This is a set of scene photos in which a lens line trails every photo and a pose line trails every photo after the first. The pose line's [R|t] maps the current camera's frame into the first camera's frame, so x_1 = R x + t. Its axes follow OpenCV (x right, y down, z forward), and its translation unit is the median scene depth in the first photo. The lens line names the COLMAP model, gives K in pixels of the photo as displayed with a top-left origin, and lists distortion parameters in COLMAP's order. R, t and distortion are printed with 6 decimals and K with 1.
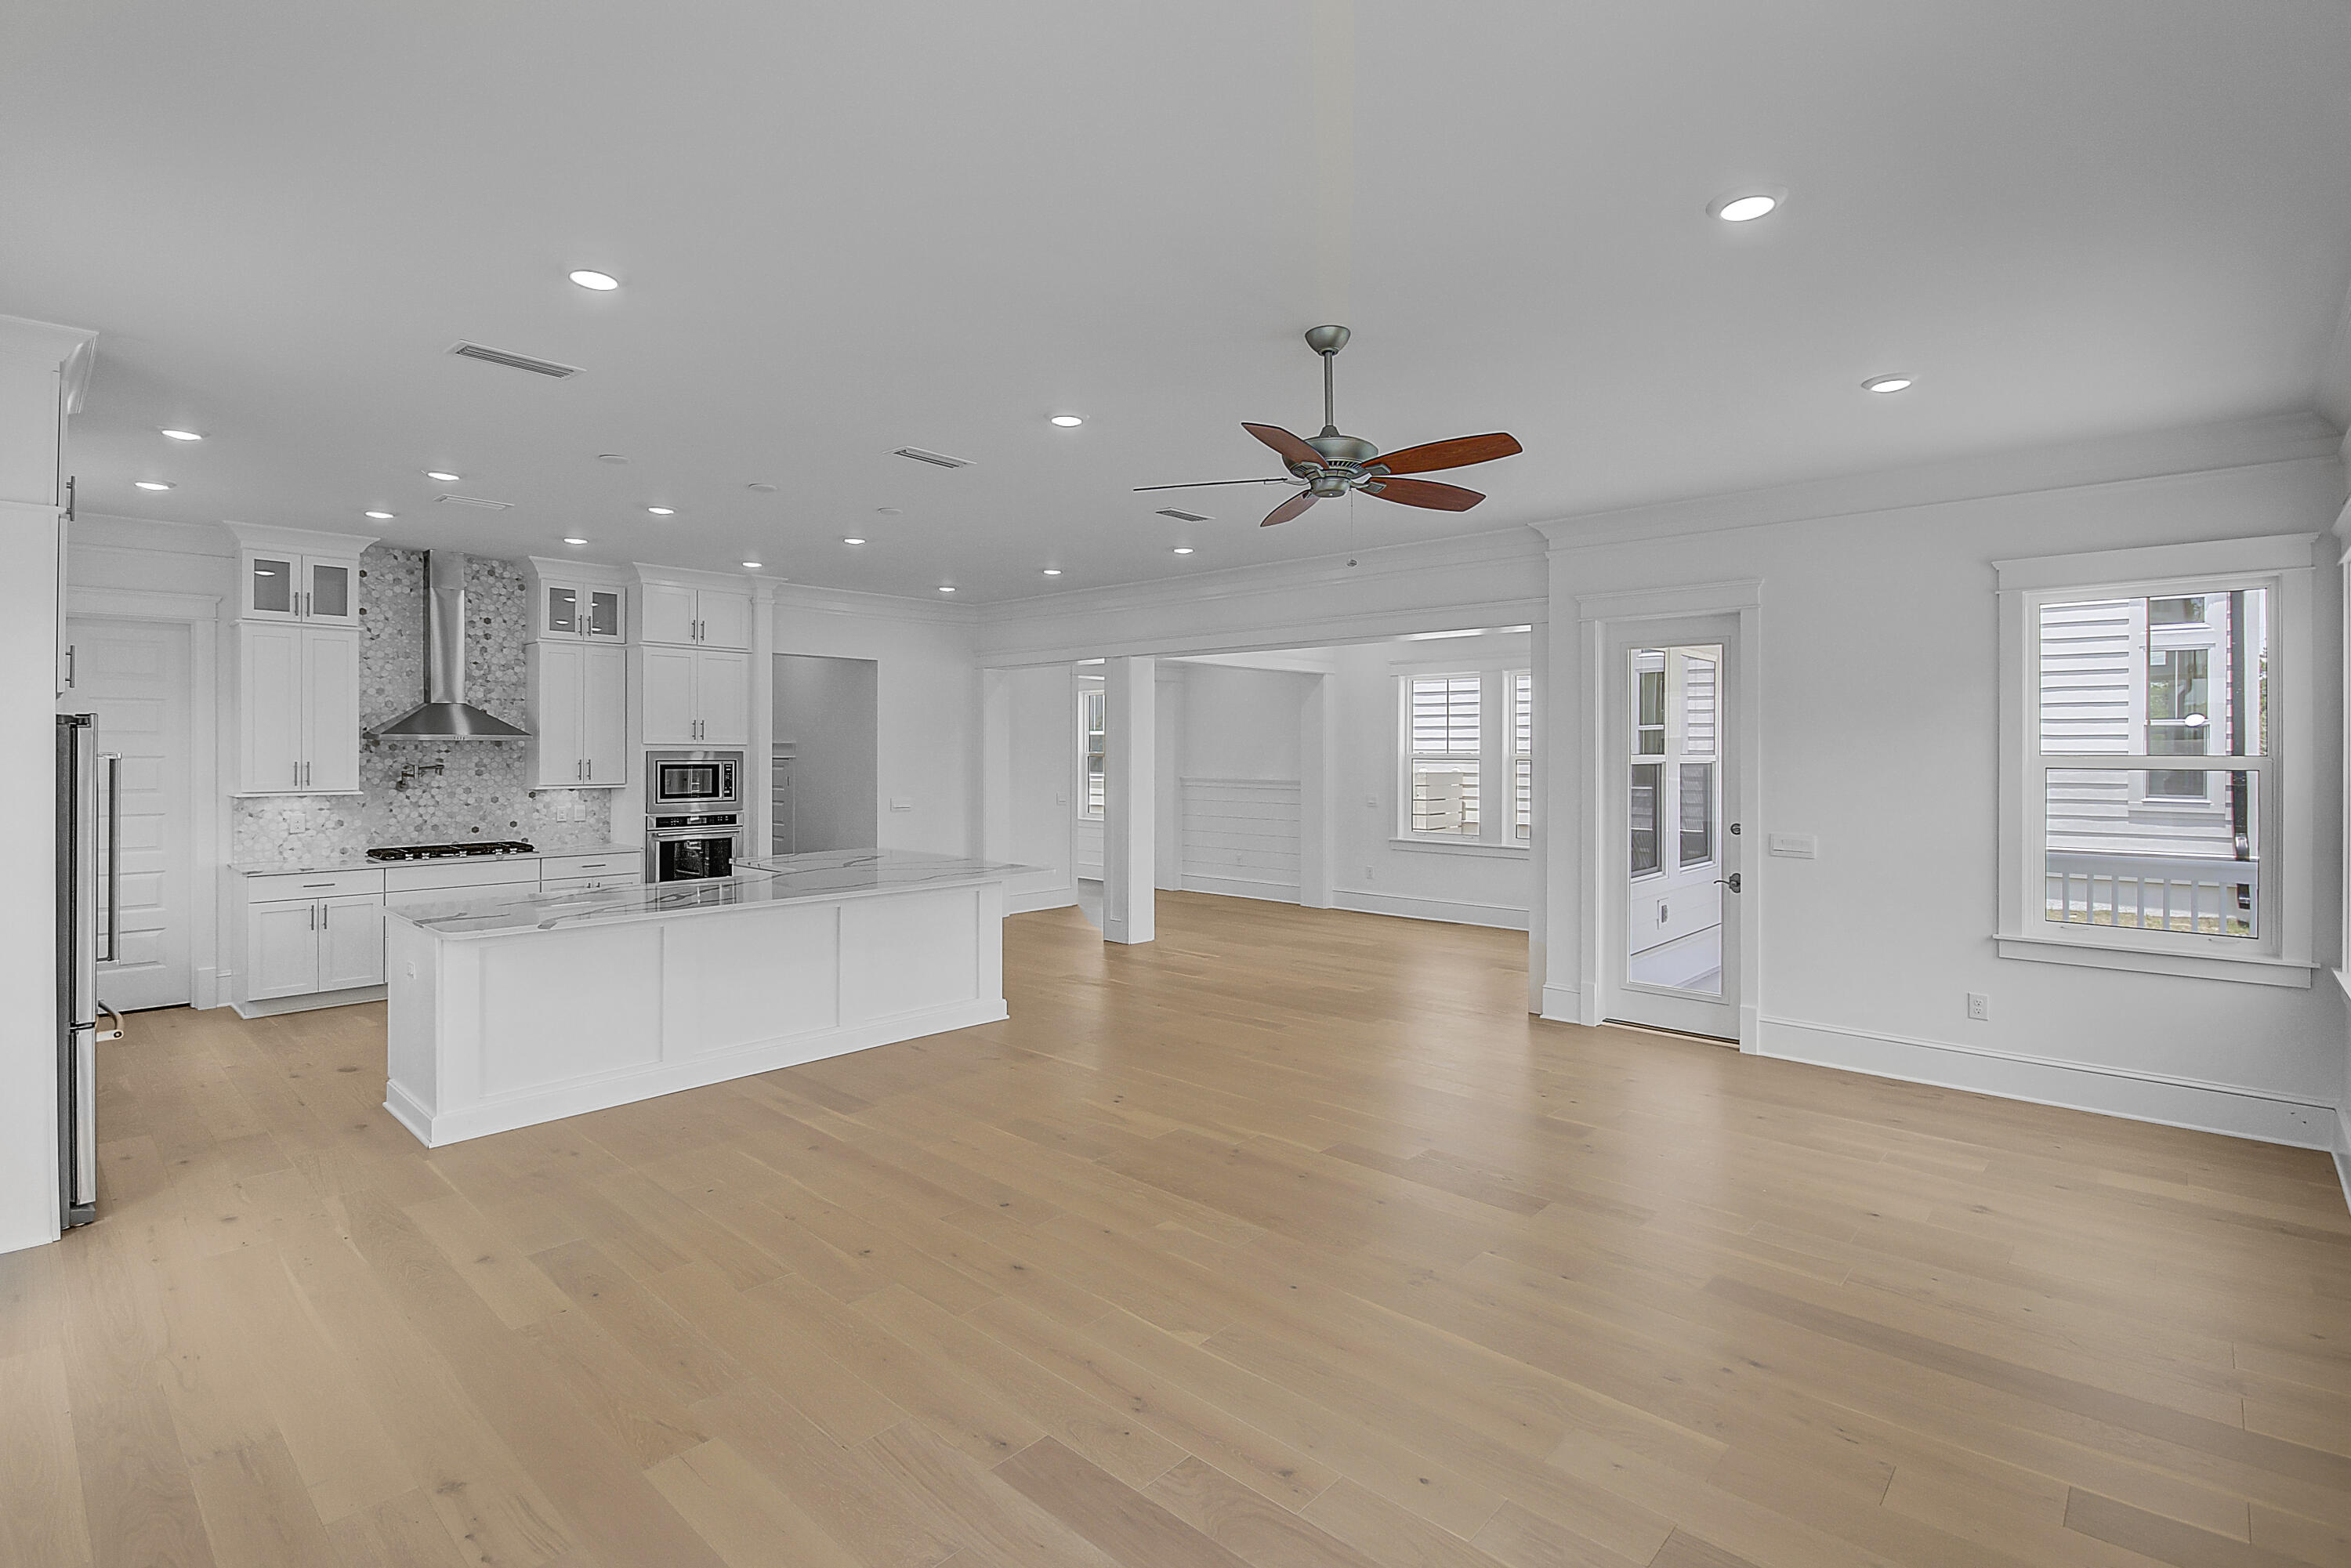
lens RADIAL K [[1121.0, 0, 1201.1], [0, 1121.0, 738.8], [0, 0, 1]] dist [0.000466, 0.000550]
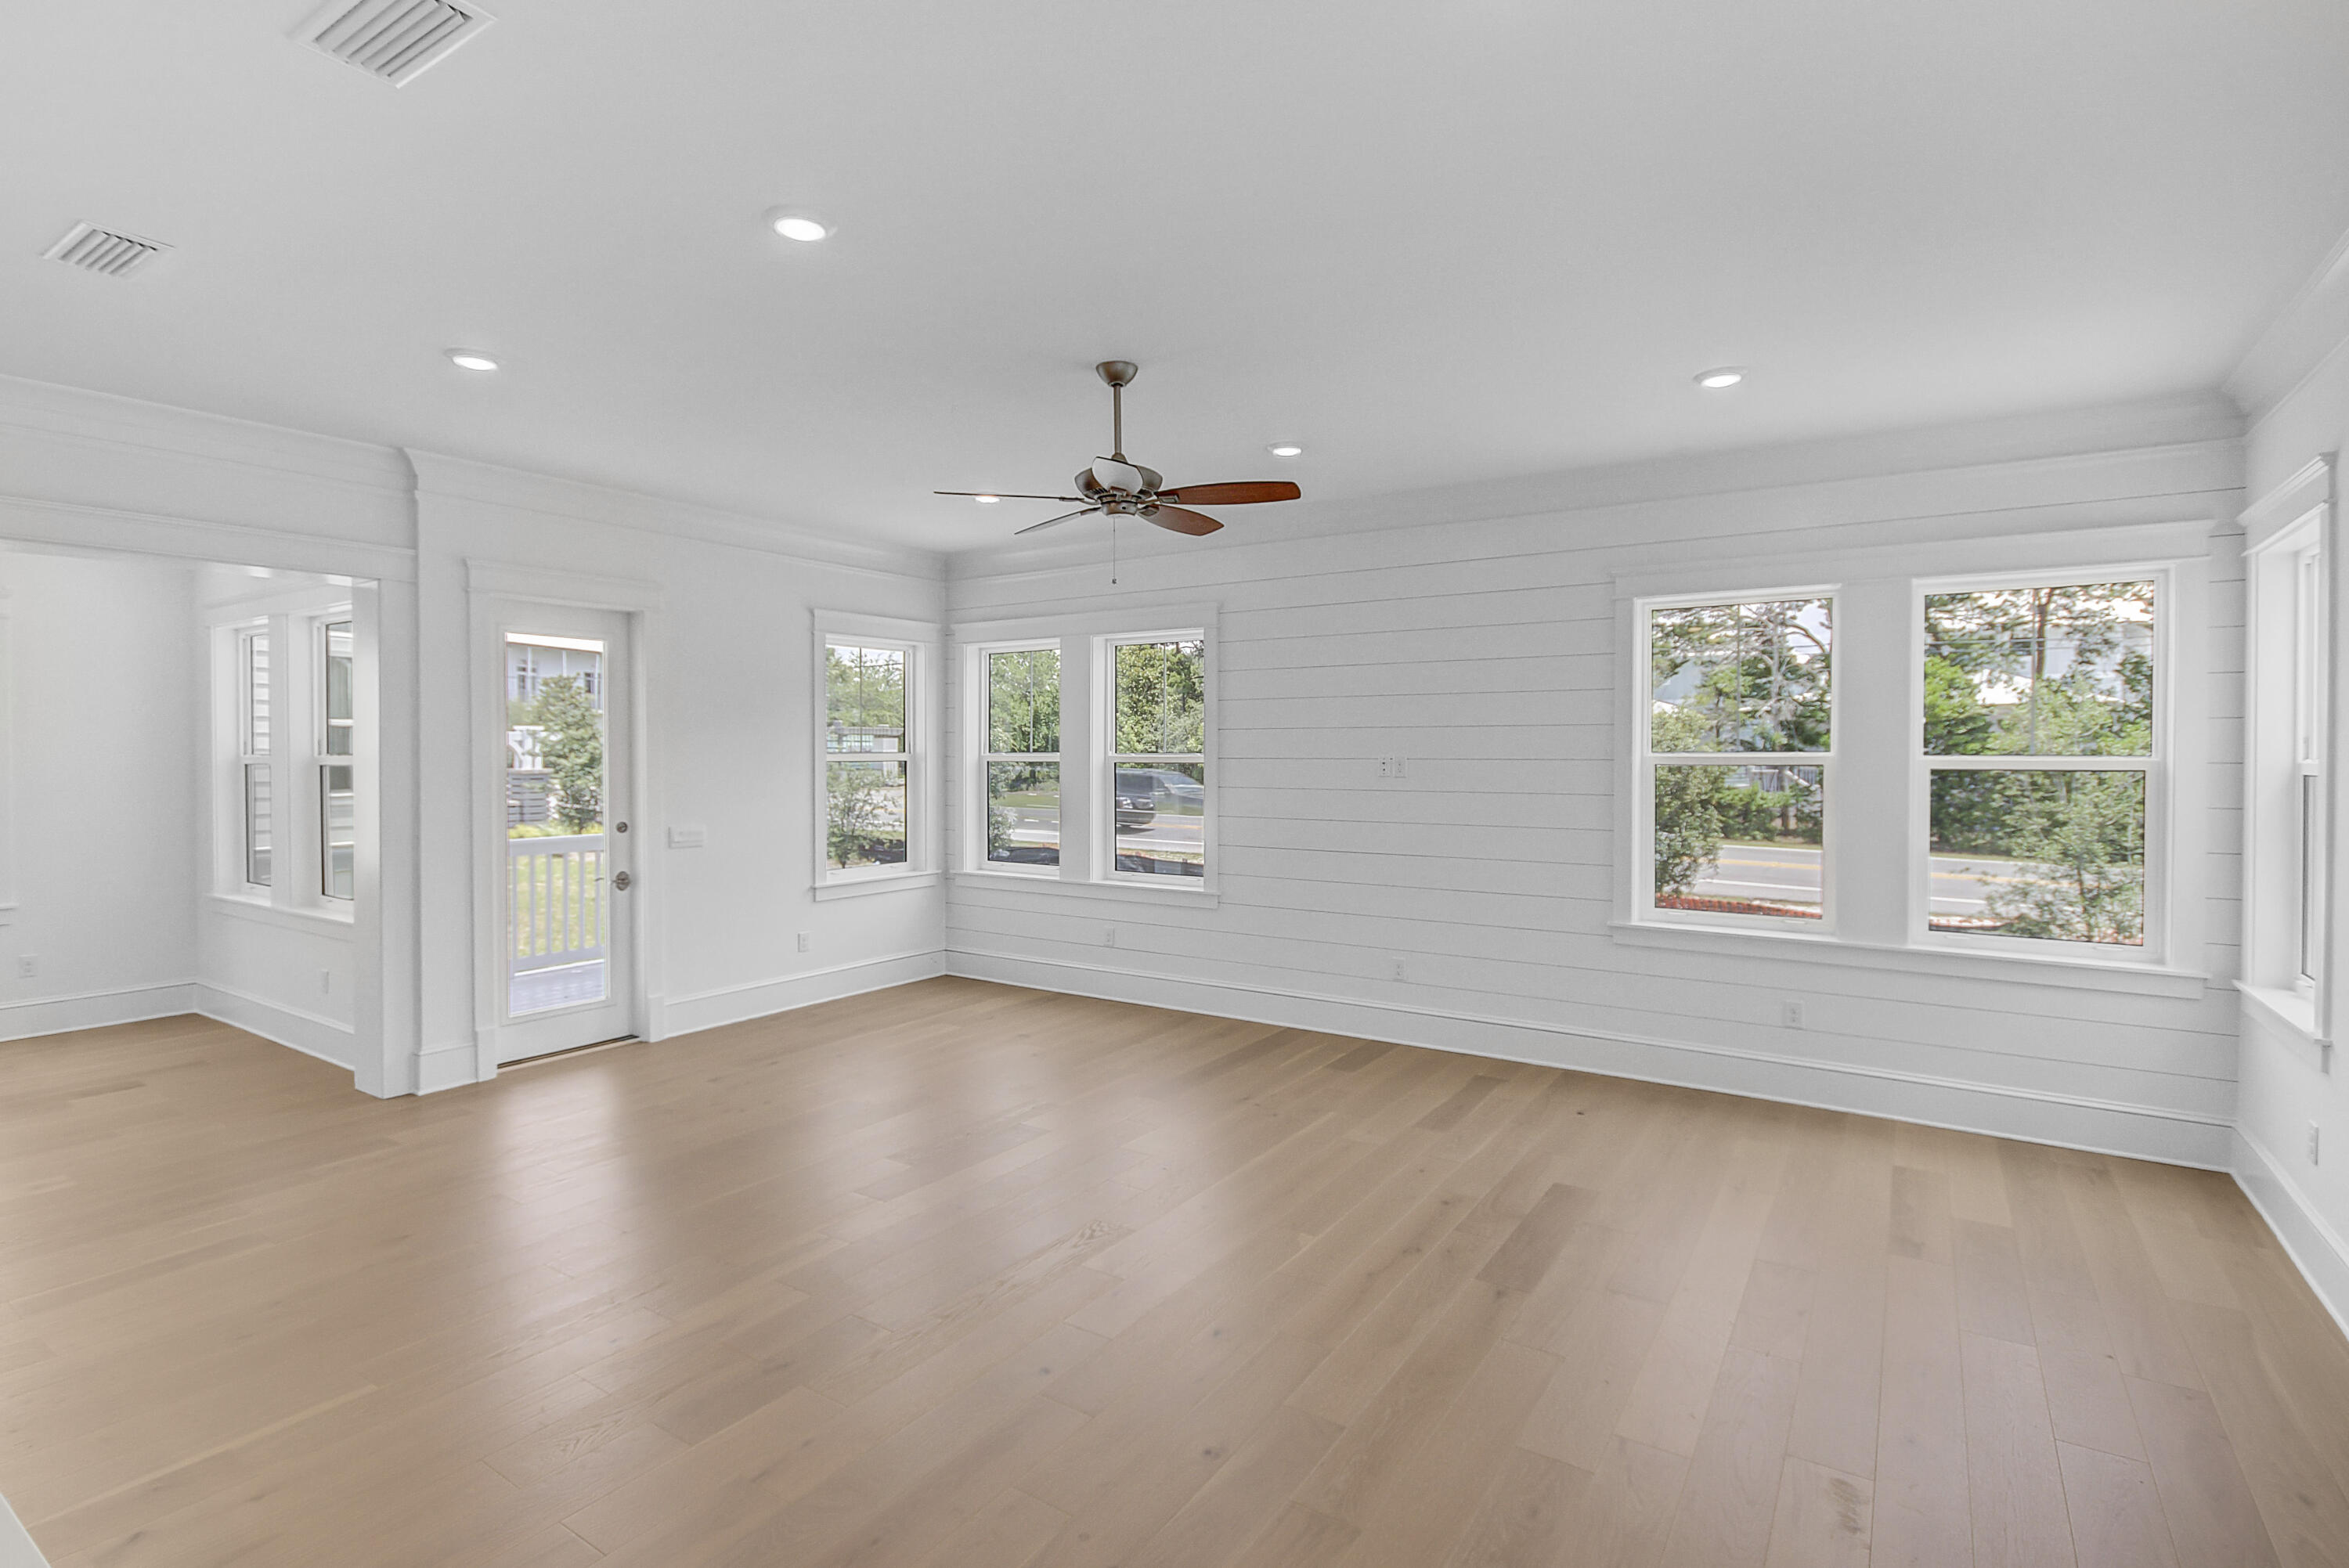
lens RADIAL K [[1120.0, 0, 1171.5], [0, 1120.0, 770.5], [0, 0, 1]] dist [0.000466, 0.000550]
pose [[-0.153109, -0.024157, 0.987914, -1.228705], [-0.011473, 0.999677, 0.022667, 0.002682], [-0.988143, -0.007864, -0.153336, 1.404234]]
